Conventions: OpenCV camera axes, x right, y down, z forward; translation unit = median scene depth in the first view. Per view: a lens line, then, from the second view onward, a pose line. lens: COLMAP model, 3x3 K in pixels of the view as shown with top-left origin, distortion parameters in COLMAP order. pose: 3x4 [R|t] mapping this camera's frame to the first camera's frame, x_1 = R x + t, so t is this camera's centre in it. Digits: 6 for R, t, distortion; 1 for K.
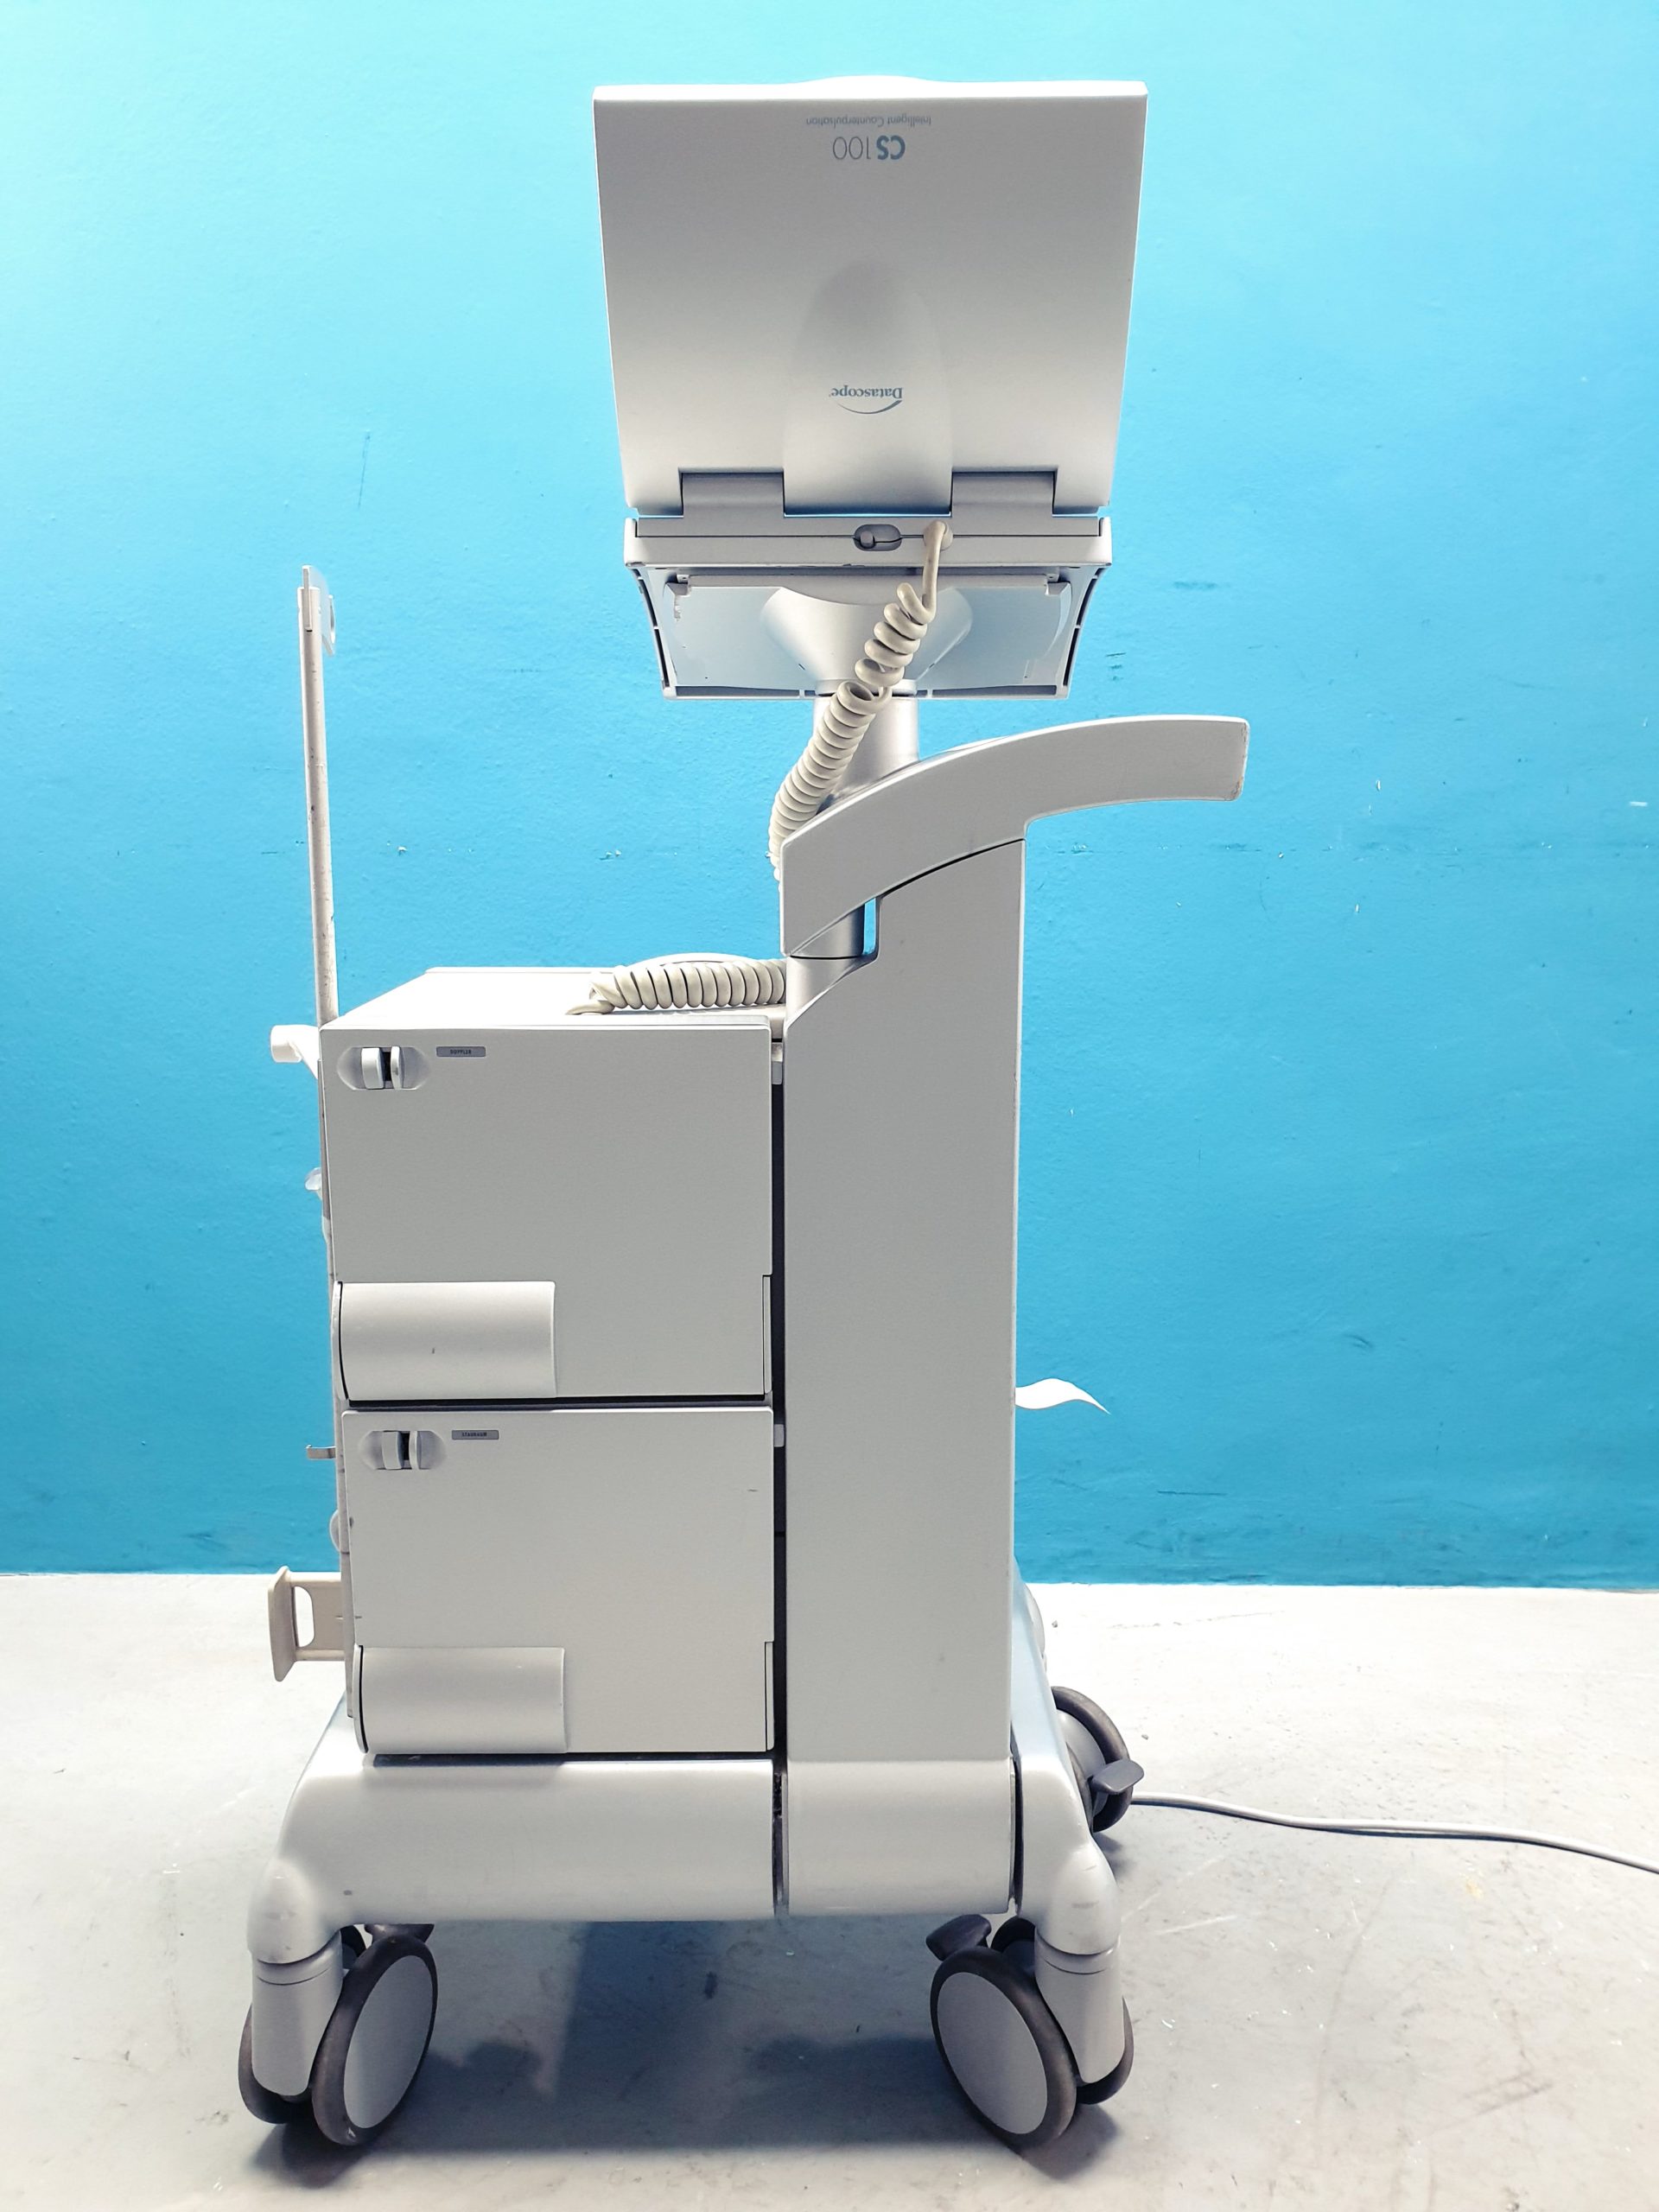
lens RADIAL K [[1615.6, 0, 828.0], [0, 1615.6, 1087.5], [0, 0, 1]] dist [-0.038516, 0.042960]
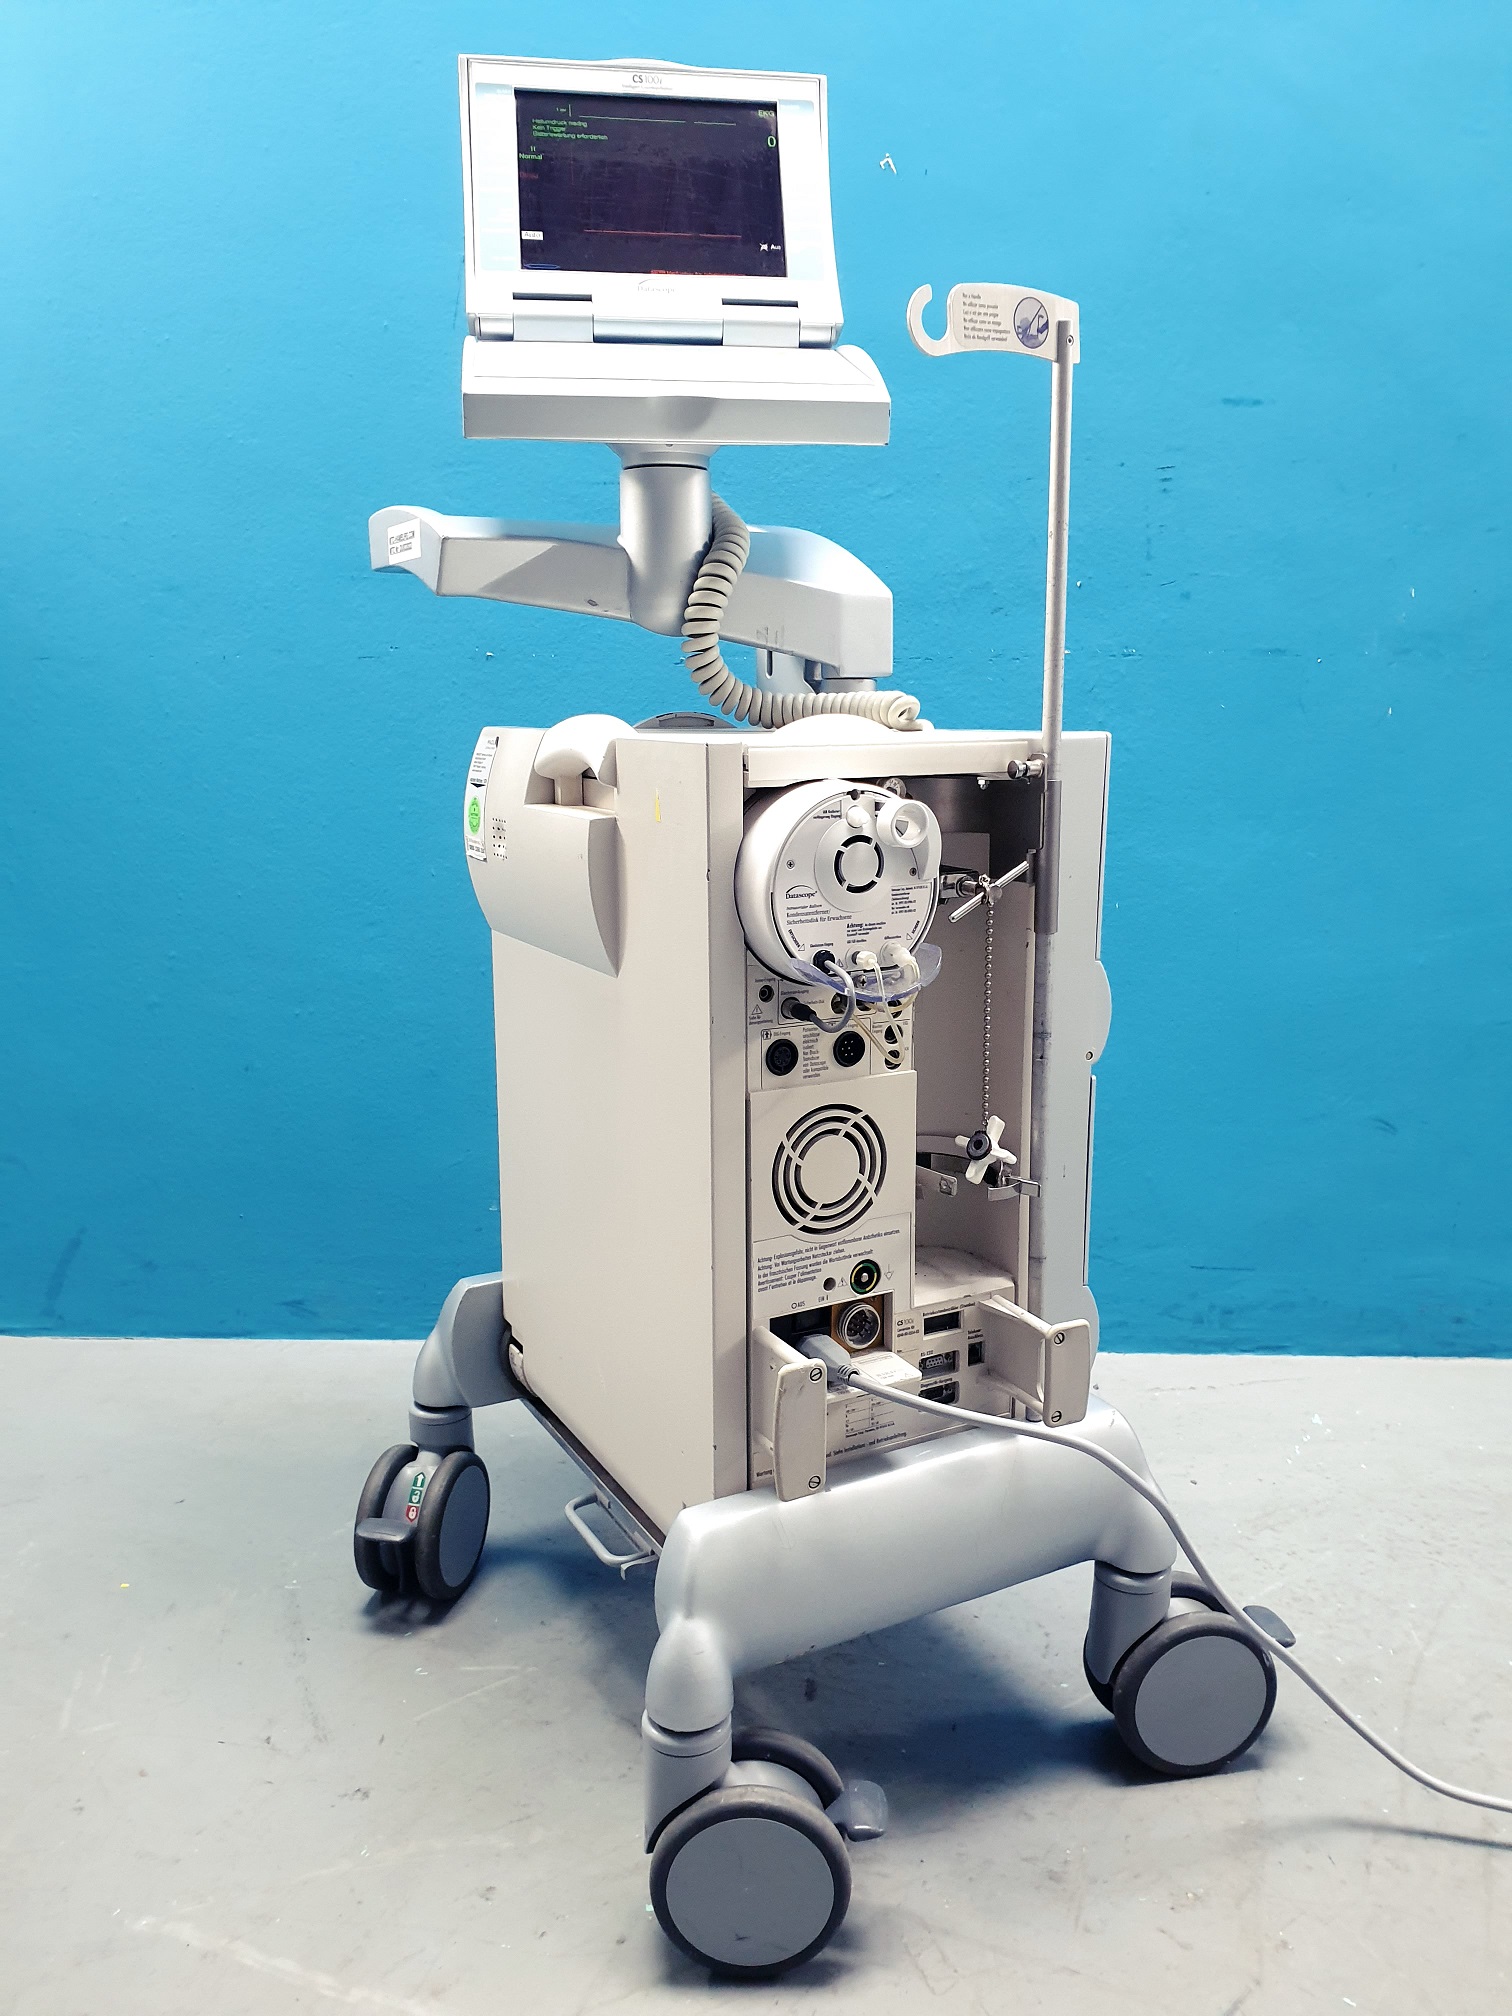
lens RADIAL K [[1472.4, 0, 771.3], [0, 1472.4, 997.2], [0, 0, 1]] dist [-0.038516, 0.042960]
pose [[0.999892, 0.005223, -0.013773, -0.068244], [-0.005080, 0.999934, 0.010345, 0.073119], [0.013826, -0.010274, 0.999852, 0.030719]]
